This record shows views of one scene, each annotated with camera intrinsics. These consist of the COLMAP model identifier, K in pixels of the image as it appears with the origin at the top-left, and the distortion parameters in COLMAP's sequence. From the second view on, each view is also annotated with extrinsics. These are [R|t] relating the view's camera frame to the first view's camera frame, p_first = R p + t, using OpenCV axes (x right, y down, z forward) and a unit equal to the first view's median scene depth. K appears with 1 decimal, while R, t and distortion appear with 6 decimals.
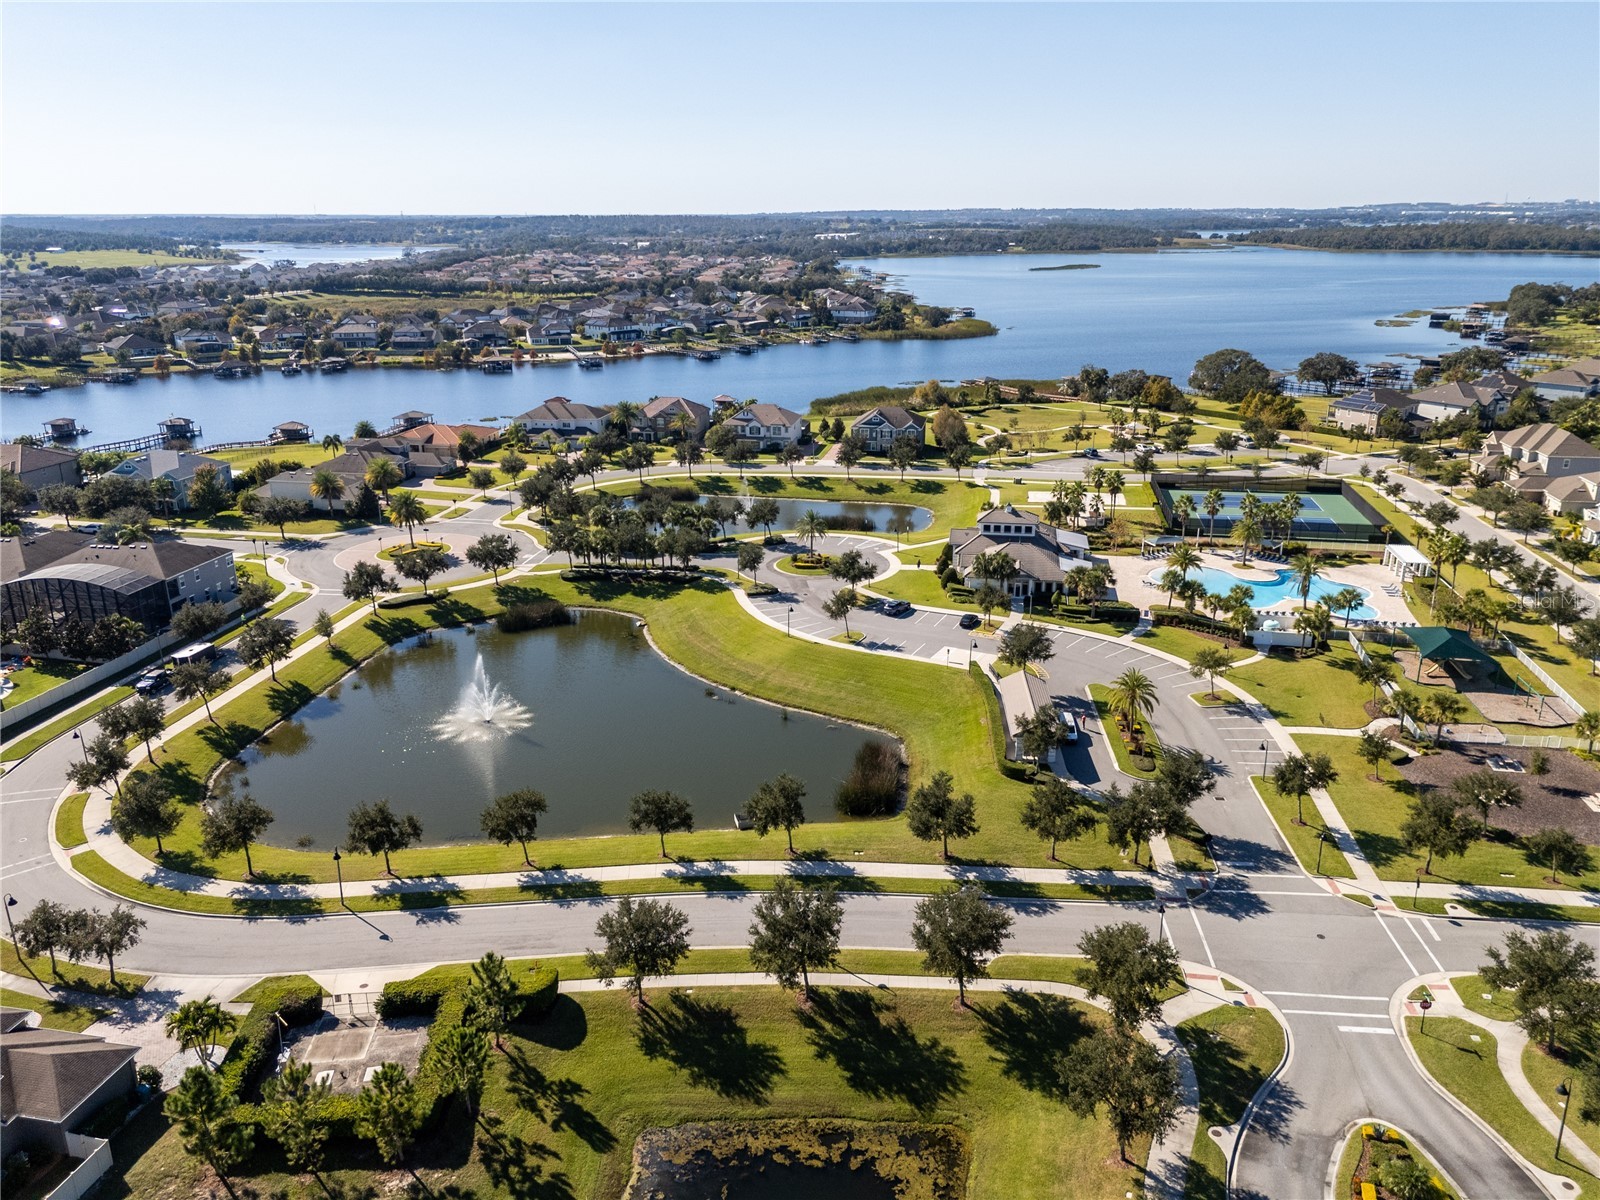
lens RADIAL K [[1181.2, 0, 803.3], [0, 1181.2, 597.7], [0, 0, 1]] dist [0.069727, -0.062311]
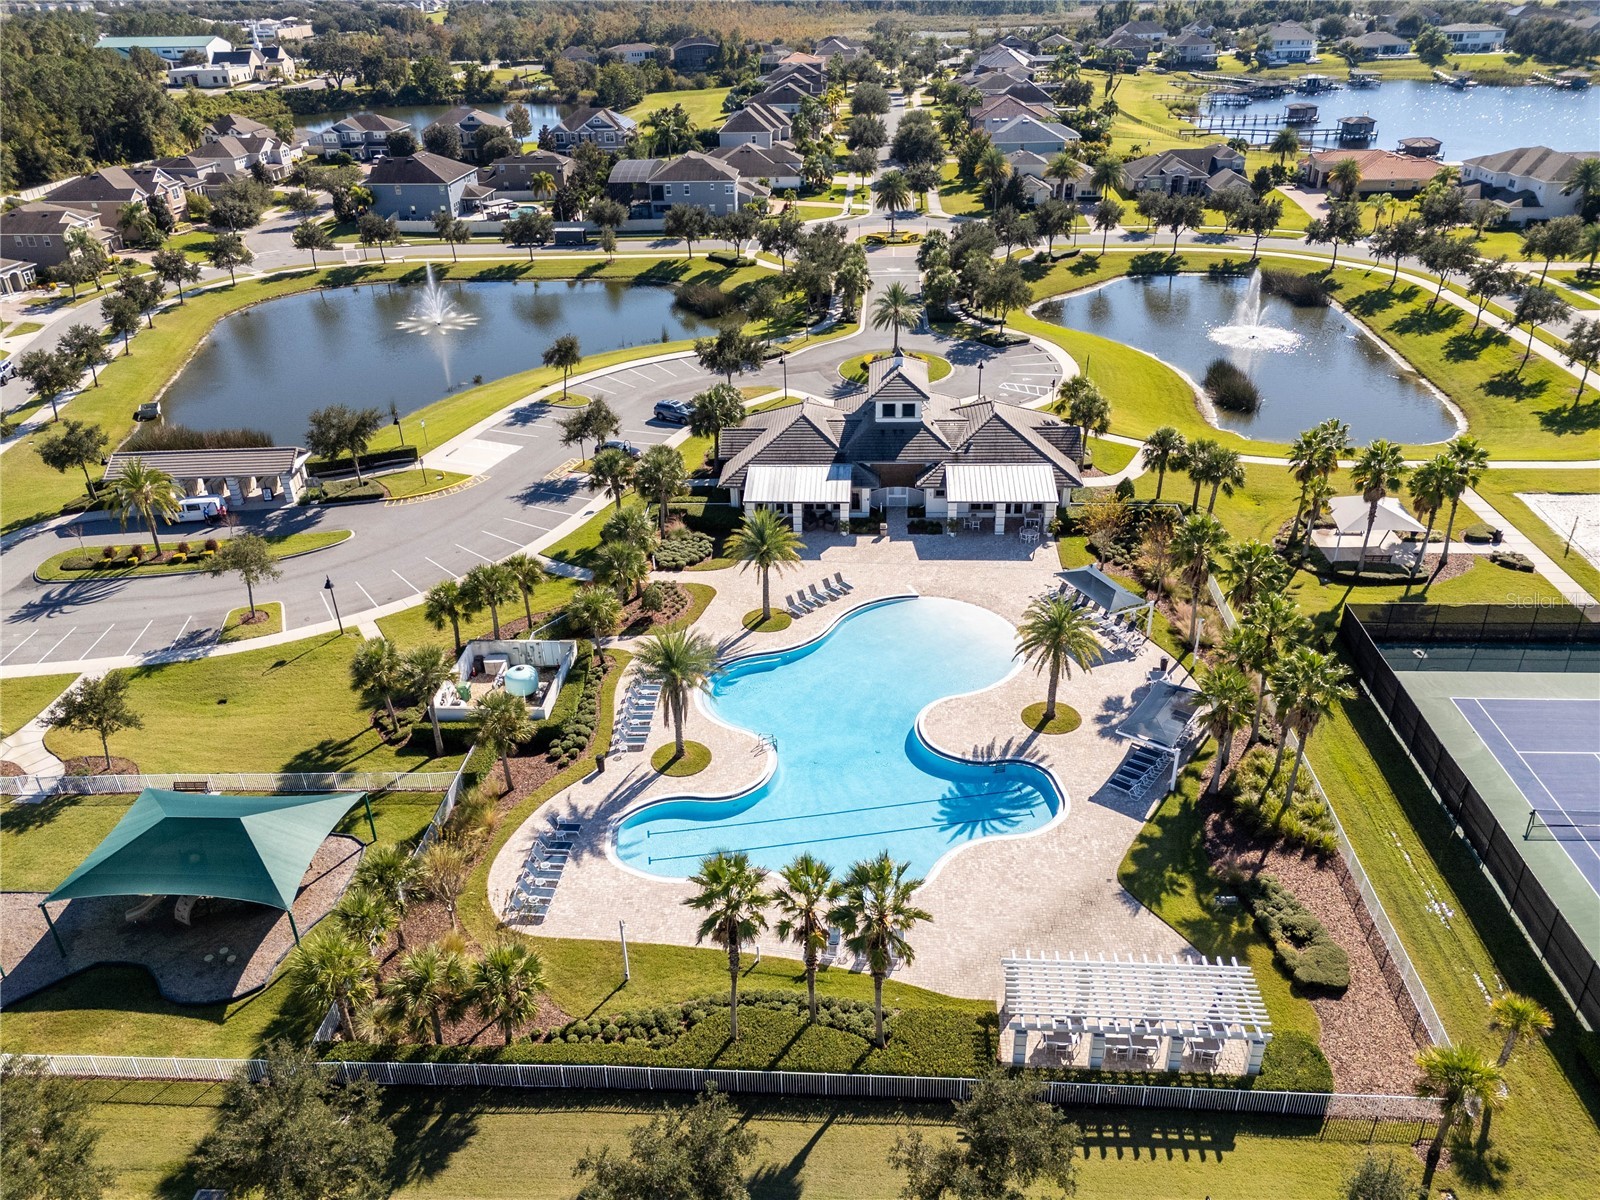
lens RADIAL K [[1181.2, 0, 803.3], [0, 1181.2, 597.7], [0, 0, 1]] dist [0.069727, -0.062311]
pose [[0.114516, 0.477307, -0.871243, 0.409576], [-0.285847, 0.855754, 0.431250, -0.120679], [0.951408, 0.199657, 0.234434, 0.512882]]
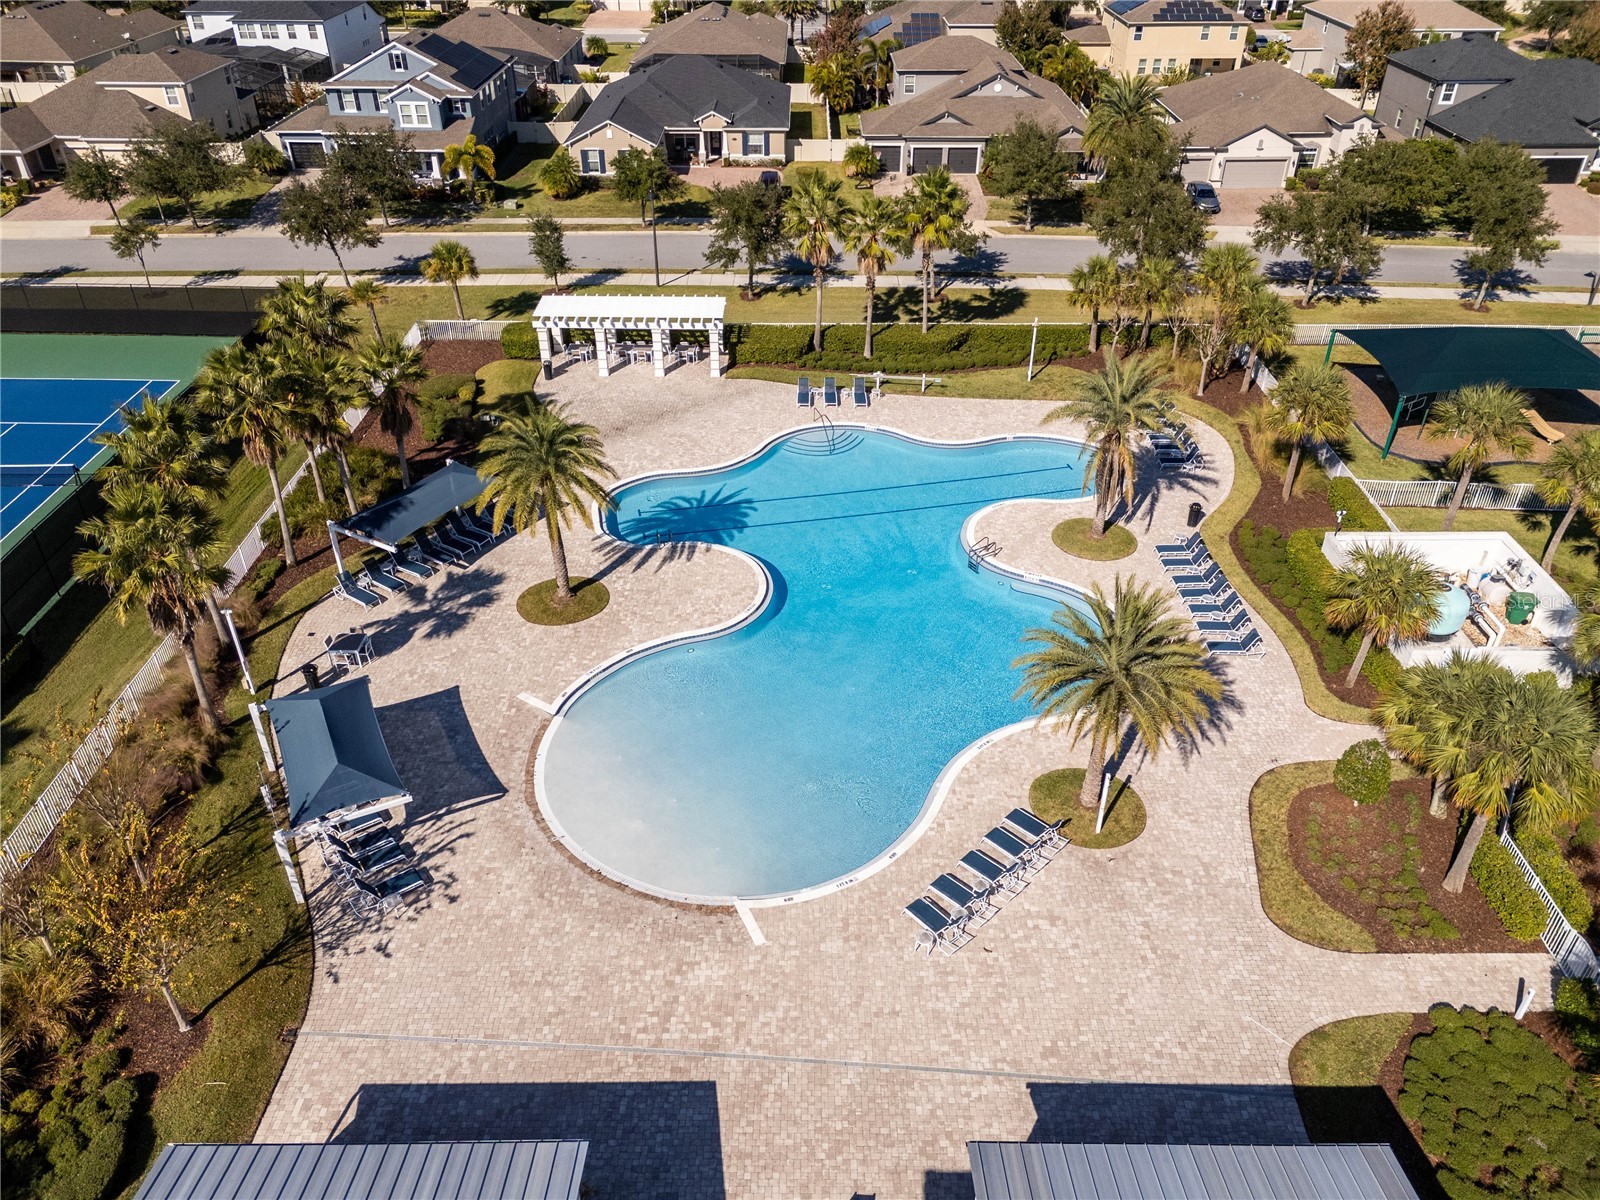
lens RADIAL K [[1163.8, 0, 800.0], [0, 1163.8, 600.0], [0, 0, 1]] dist [0.107462, -0.146522]
pose [[-0.173617, -0.542788, 0.821729, 0.102597], [0.303638, 0.764247, 0.568973, -0.090217], [-0.936835, 0.348292, 0.032125, 0.583706]]
